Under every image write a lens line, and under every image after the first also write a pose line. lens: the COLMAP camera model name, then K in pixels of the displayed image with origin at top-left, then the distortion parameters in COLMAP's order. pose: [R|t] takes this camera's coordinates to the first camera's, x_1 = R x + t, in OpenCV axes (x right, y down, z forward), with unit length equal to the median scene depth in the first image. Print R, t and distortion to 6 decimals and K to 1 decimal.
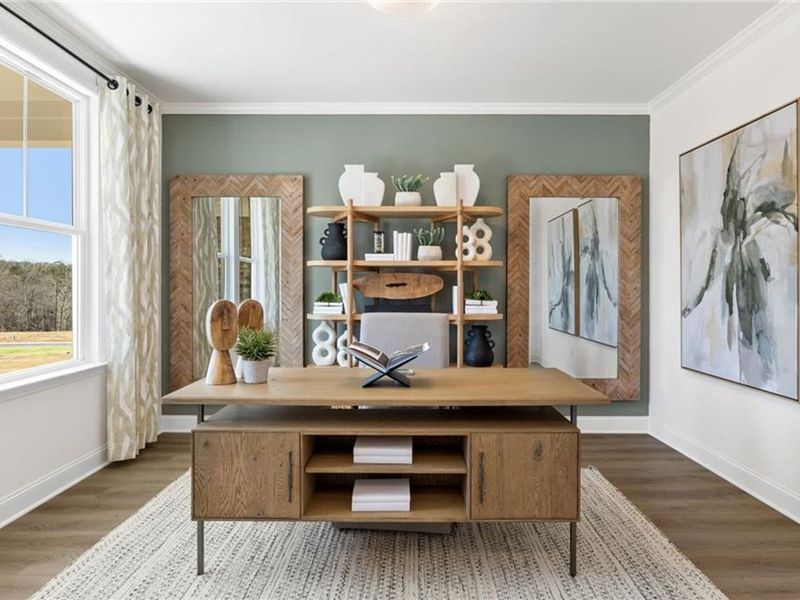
lens RADIAL K [[470.7, 0, 402.6], [0, 470.7, 288.2], [0, 0, 1]] dist [-0.001998, -0.000885]
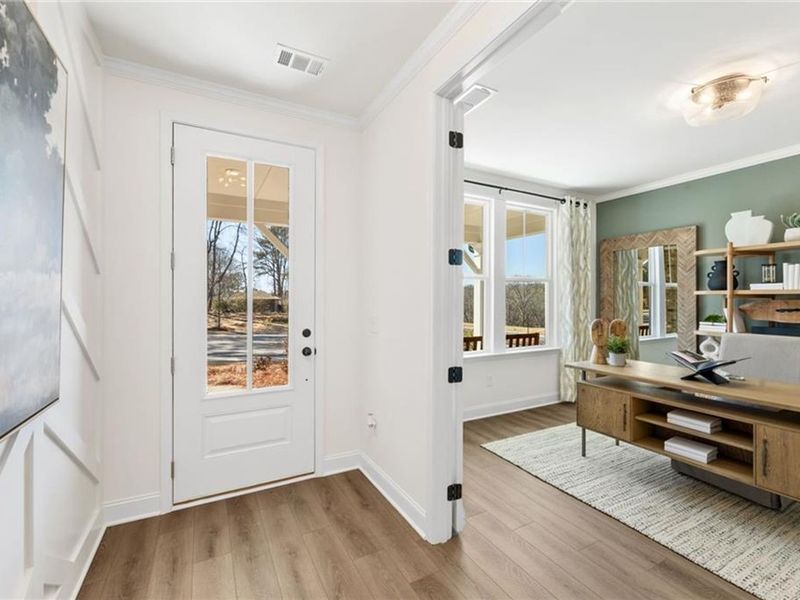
lens RADIAL K [[366.1, 0, 400.0], [0, 366.1, 300.0], [0, 0, 1]] dist [0.000243, 0.000135]
pose [[0.475823, 0.001610, -0.879539, 0.356983], [-0.002123, 0.999998, 0.000682, -0.034467], [0.879538, 0.001543, 0.475826, -0.268996]]
